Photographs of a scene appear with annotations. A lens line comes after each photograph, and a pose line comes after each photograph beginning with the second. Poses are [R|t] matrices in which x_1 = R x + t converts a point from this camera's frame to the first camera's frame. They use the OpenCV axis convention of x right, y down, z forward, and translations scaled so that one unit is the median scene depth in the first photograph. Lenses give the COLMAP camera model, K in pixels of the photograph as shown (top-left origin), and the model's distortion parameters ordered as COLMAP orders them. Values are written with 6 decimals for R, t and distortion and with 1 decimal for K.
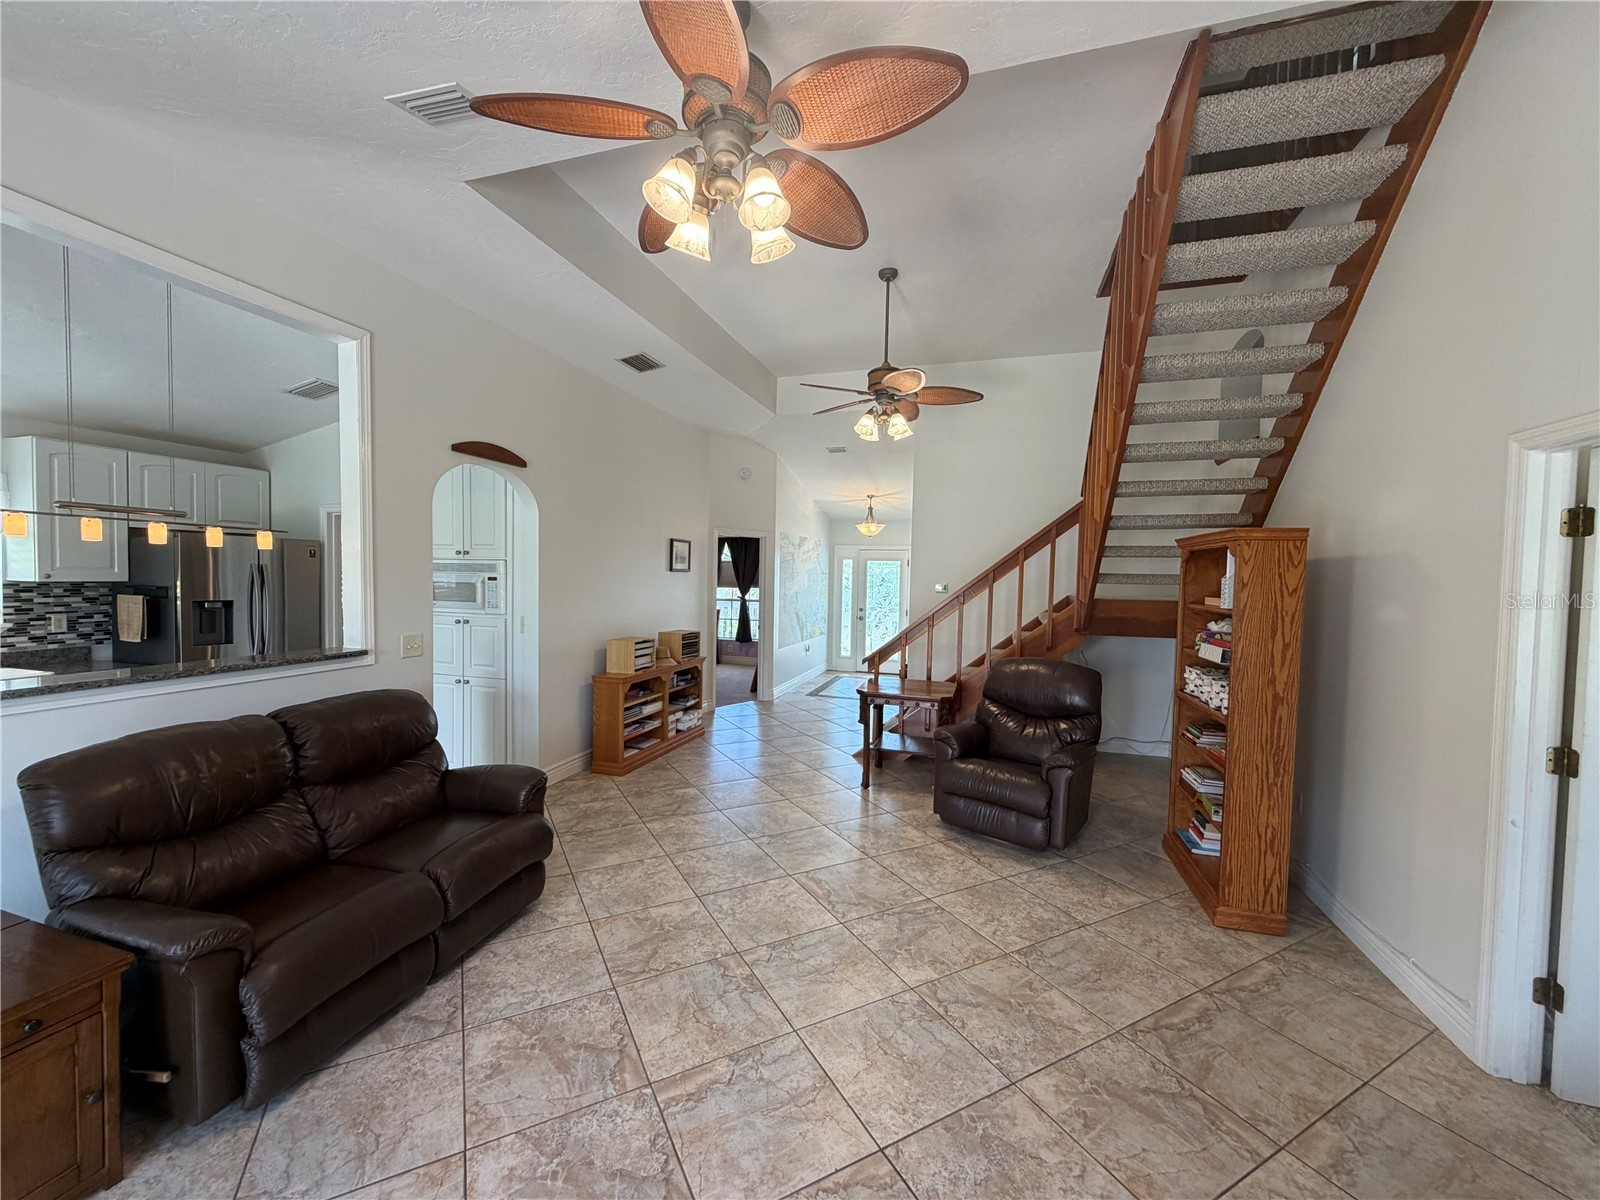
lens RADIAL K [[636.8, 0, 797.5], [0, 636.8, 600.4], [0, 0, 1]] dist [-0.002535, 0.000853]
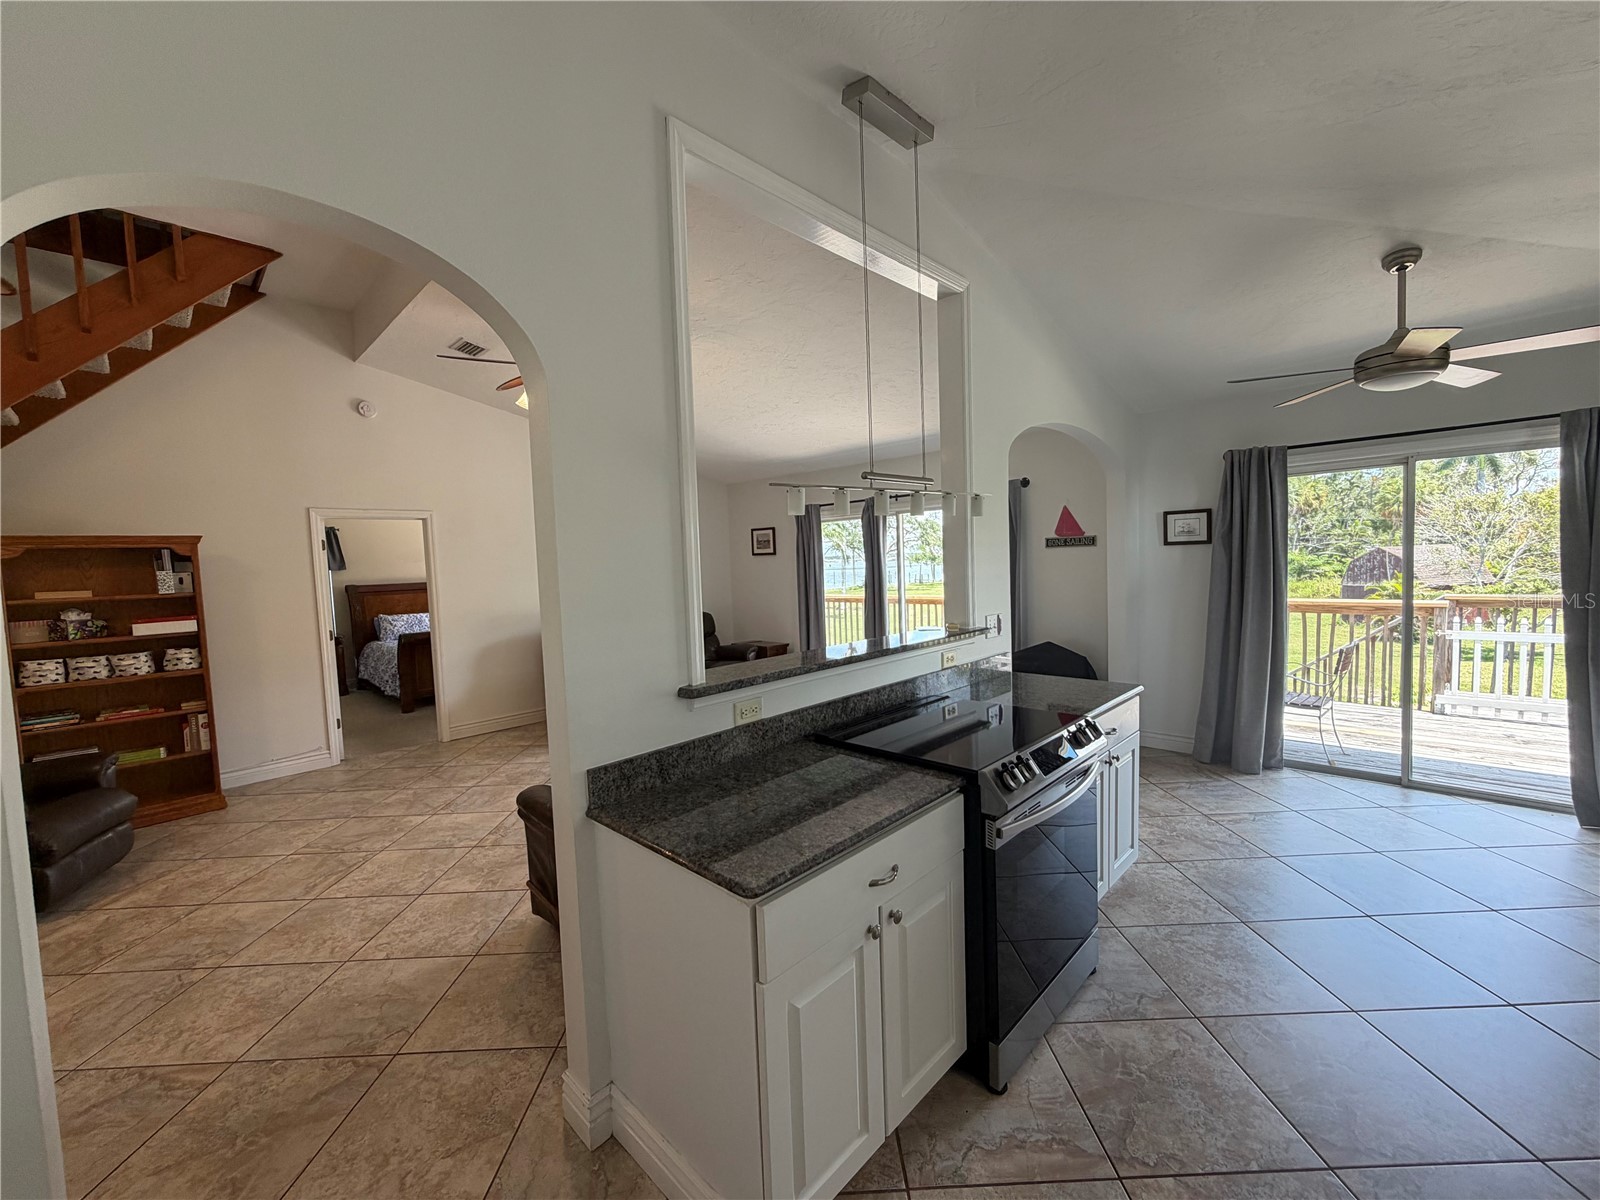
lens RADIAL K [[636.8, 0, 801.3], [0, 636.8, 602.1], [0, 0, 1]] dist [-0.002535, 0.000853]
pose [[-0.890420, -0.016146, 0.454854, -1.166351], [0.038685, 0.993069, 0.110981, -0.068101], [-0.453493, 0.116416, -0.883624, 1.621015]]
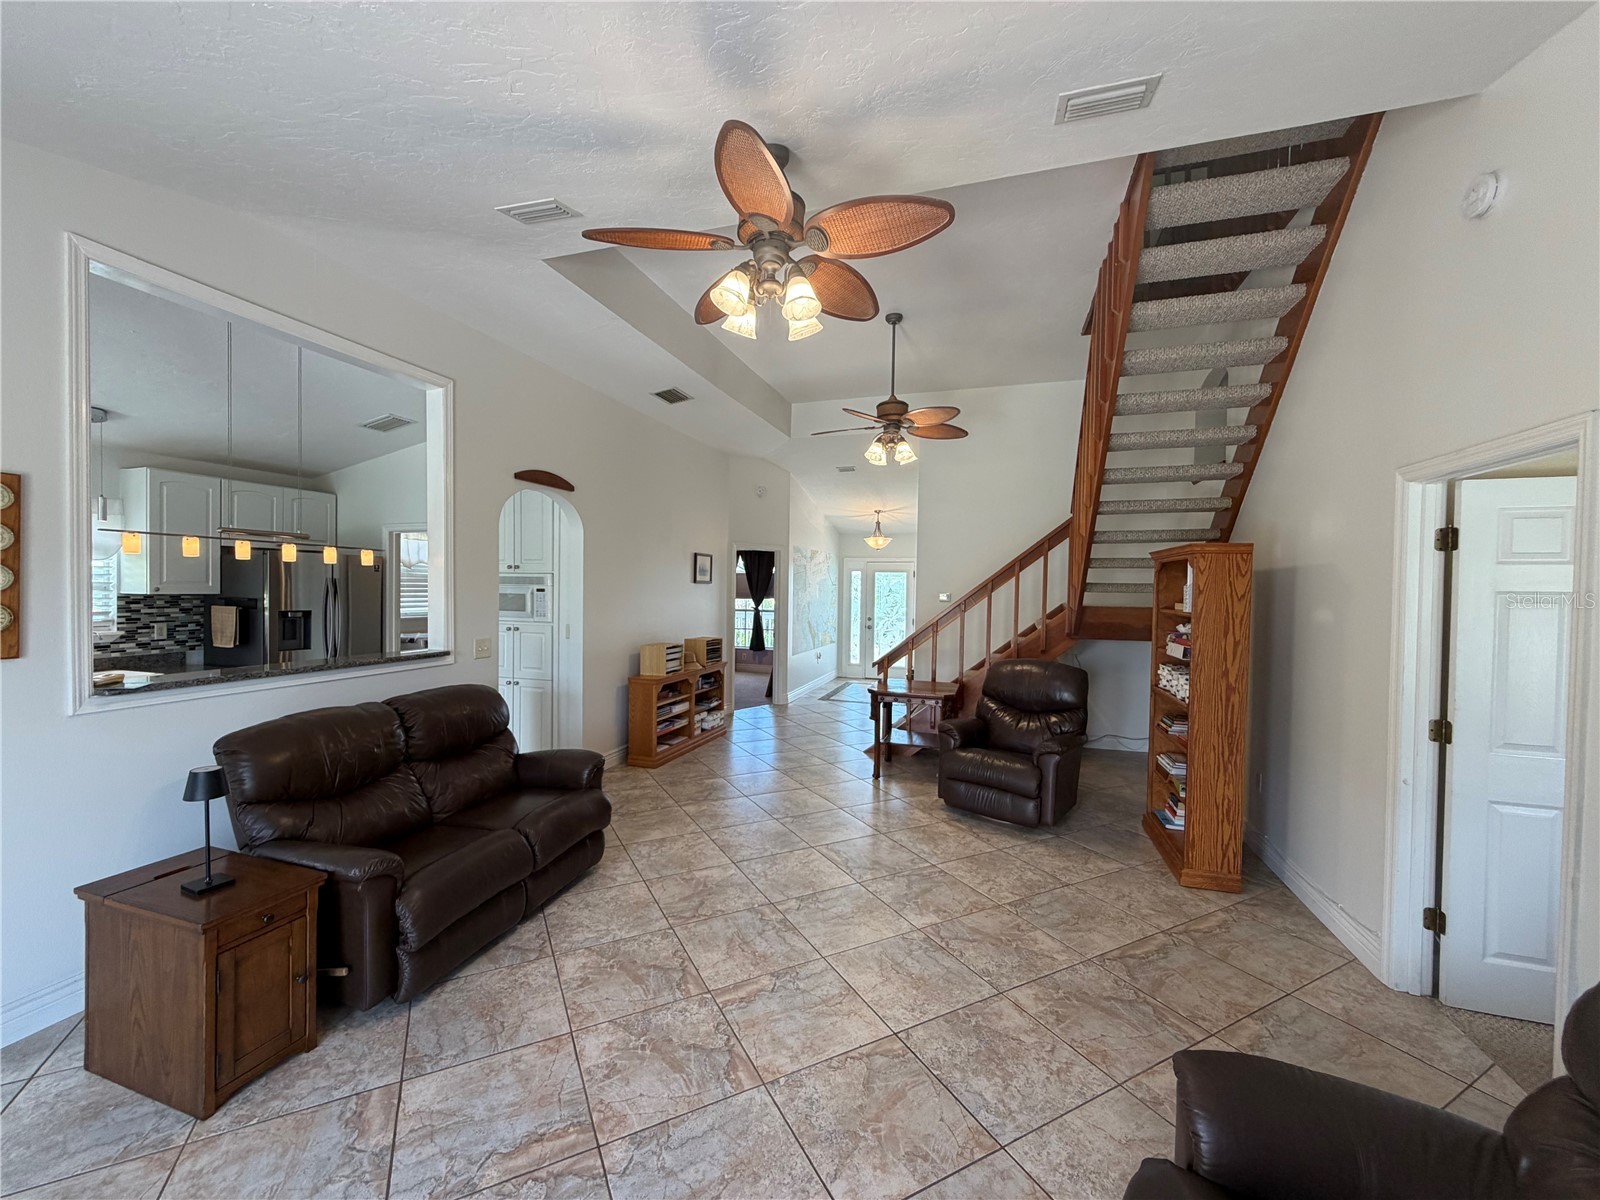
lens RADIAL K [[636.8, 0, 797.0], [0, 636.8, 600.7], [0, 0, 1]] dist [-0.002535, 0.000853]
pose [[0.999934, -0.004340, -0.010628, -0.028484], [0.004146, 0.999825, -0.018231, 0.010255], [0.010705, 0.018186, 0.999777, -0.174899]]
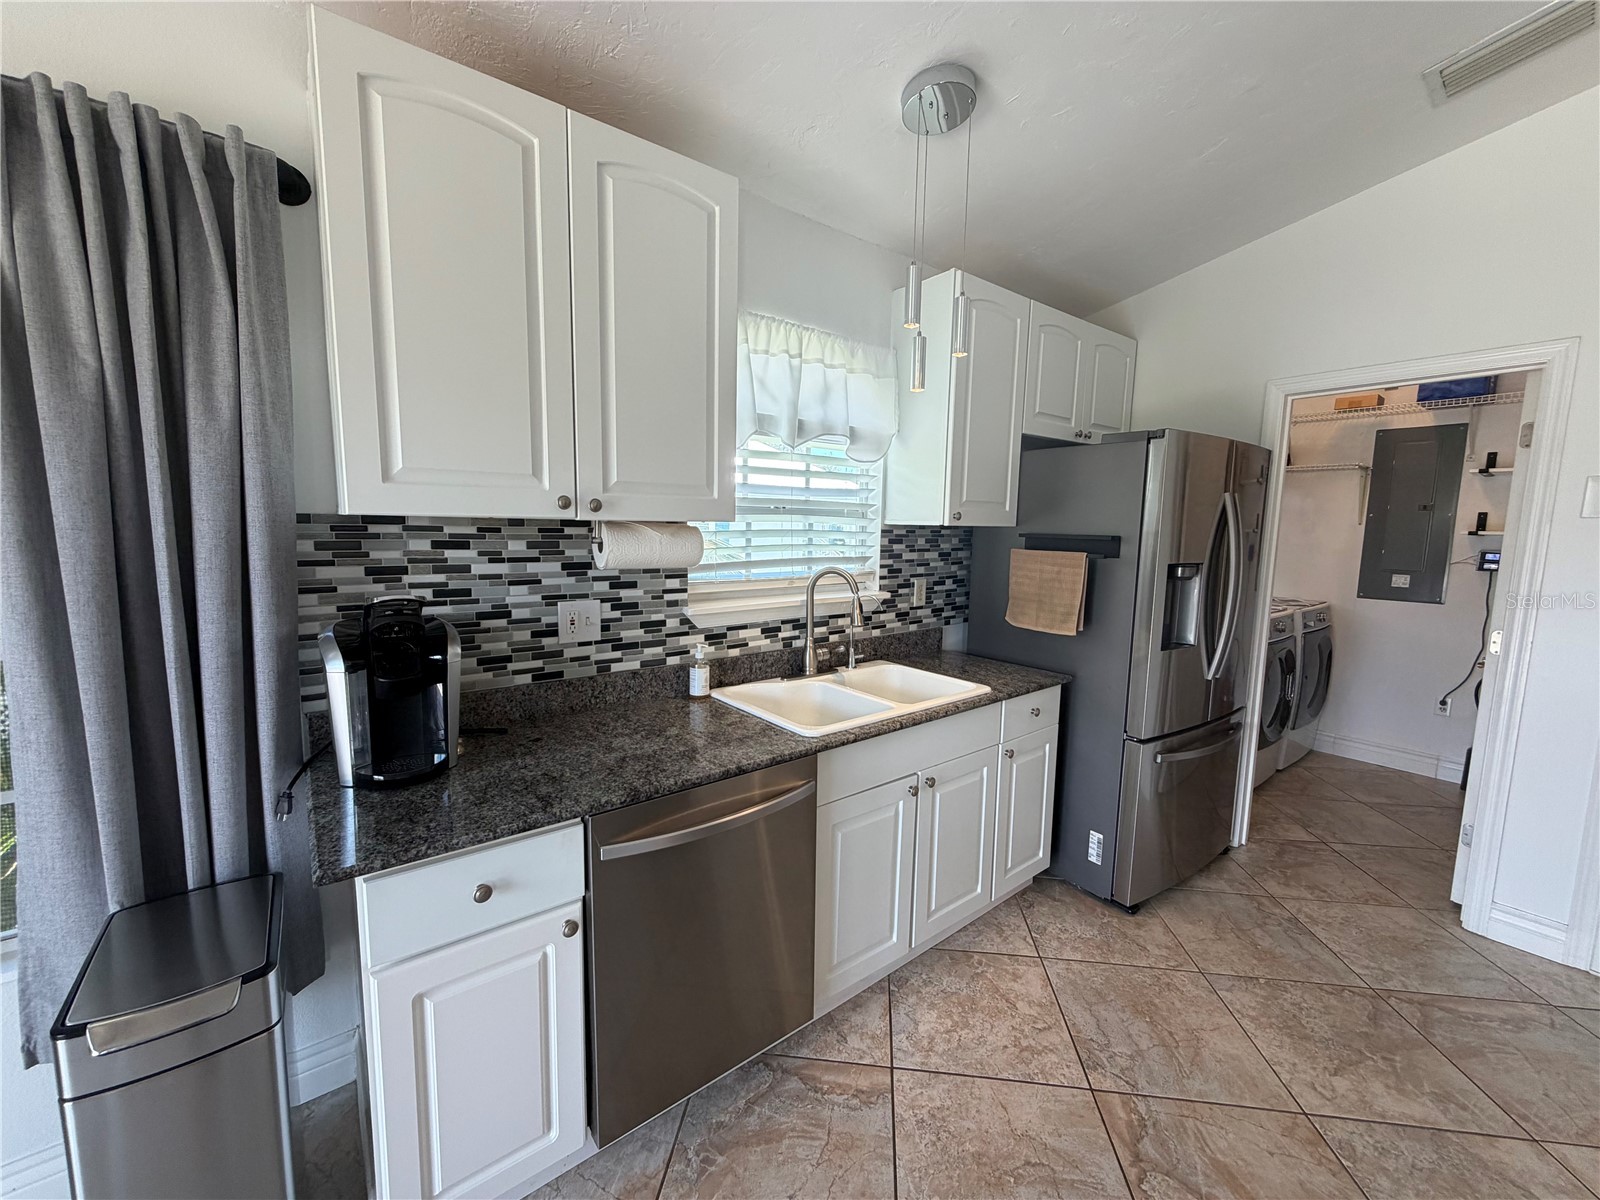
lens RADIAL K [[636.8, 0, 797.8], [0, 636.8, 595.3], [0, 0, 1]] dist [-0.002535, 0.000853]
pose [[0.819862, 0.059916, -0.569417, -1.329988], [-0.023061, 0.997158, 0.071720, -0.006390], [0.572096, -0.045669, 0.818914, 0.595480]]
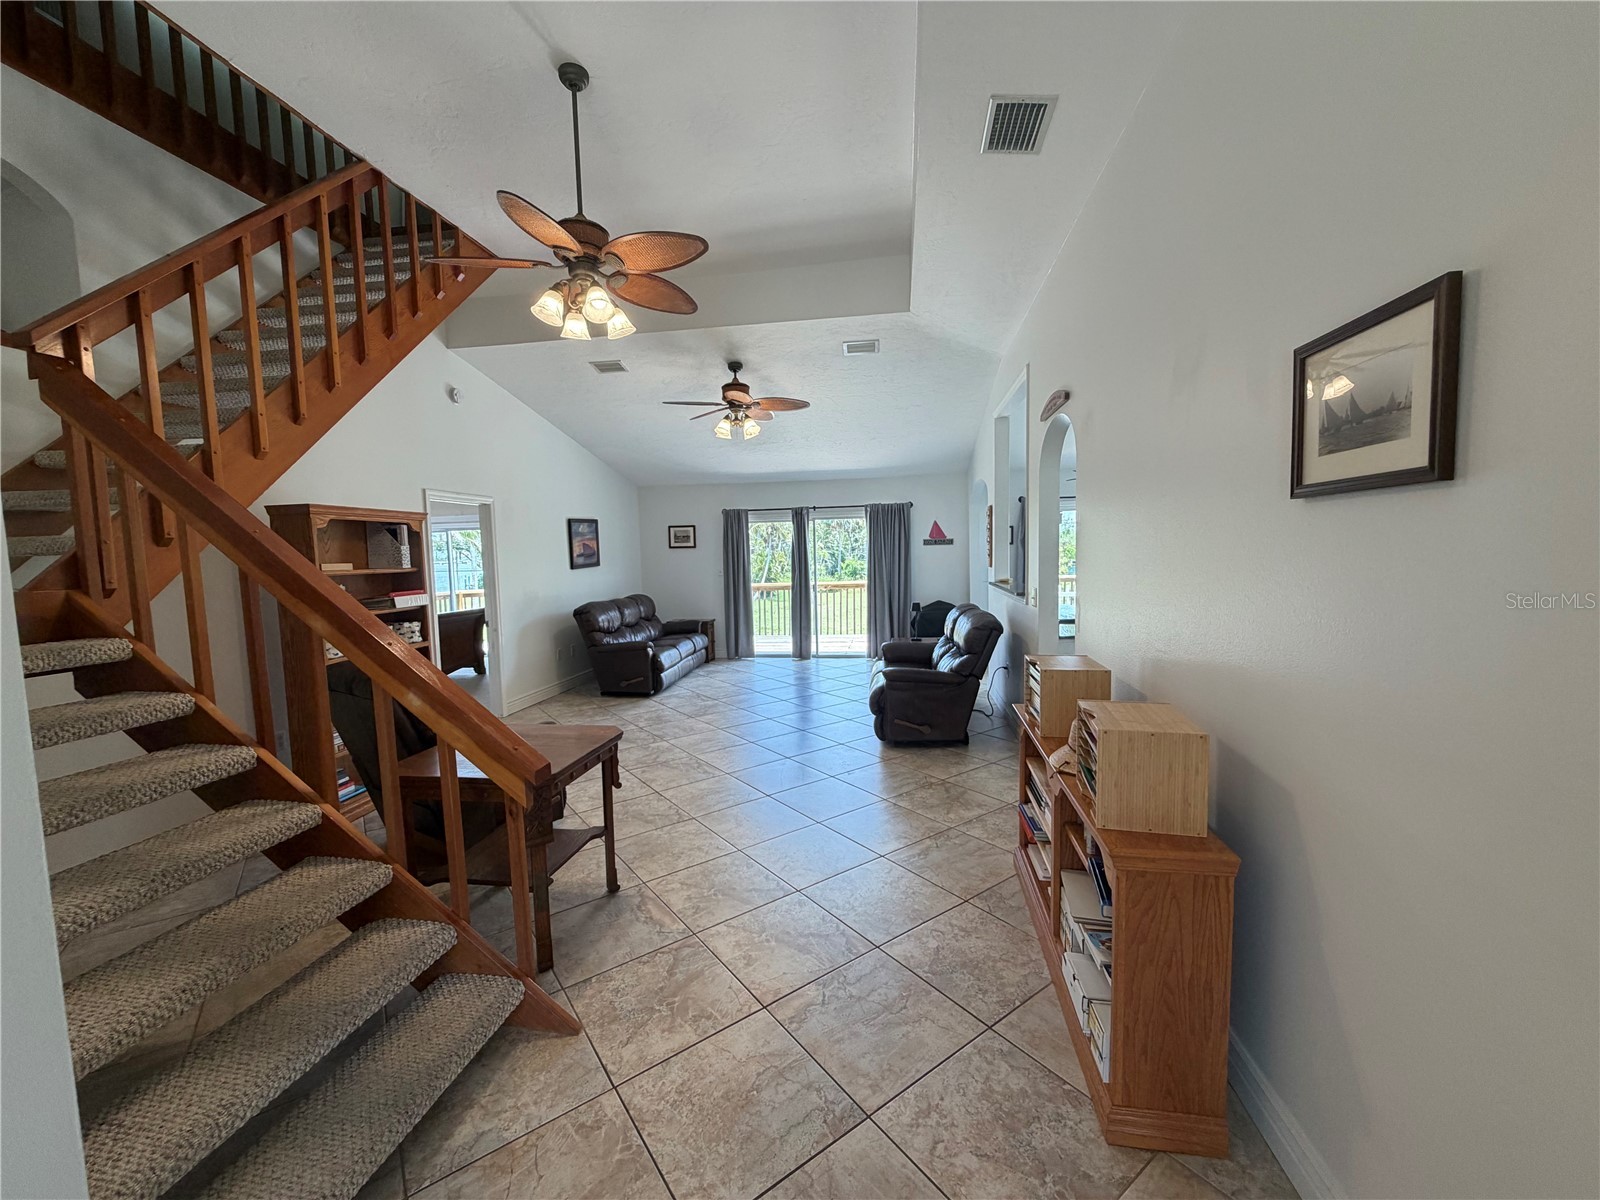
lens RADIAL K [[636.8, 0, 802.1], [0, 636.8, 604.0], [0, 0, 1]] dist [-0.002535, 0.000853]
pose [[-0.989852, 0.016963, -0.141086, 0.015785], [0.000052, 0.992892, 0.119015, -0.075202], [0.142102, 0.117800, -0.982818, 2.552751]]
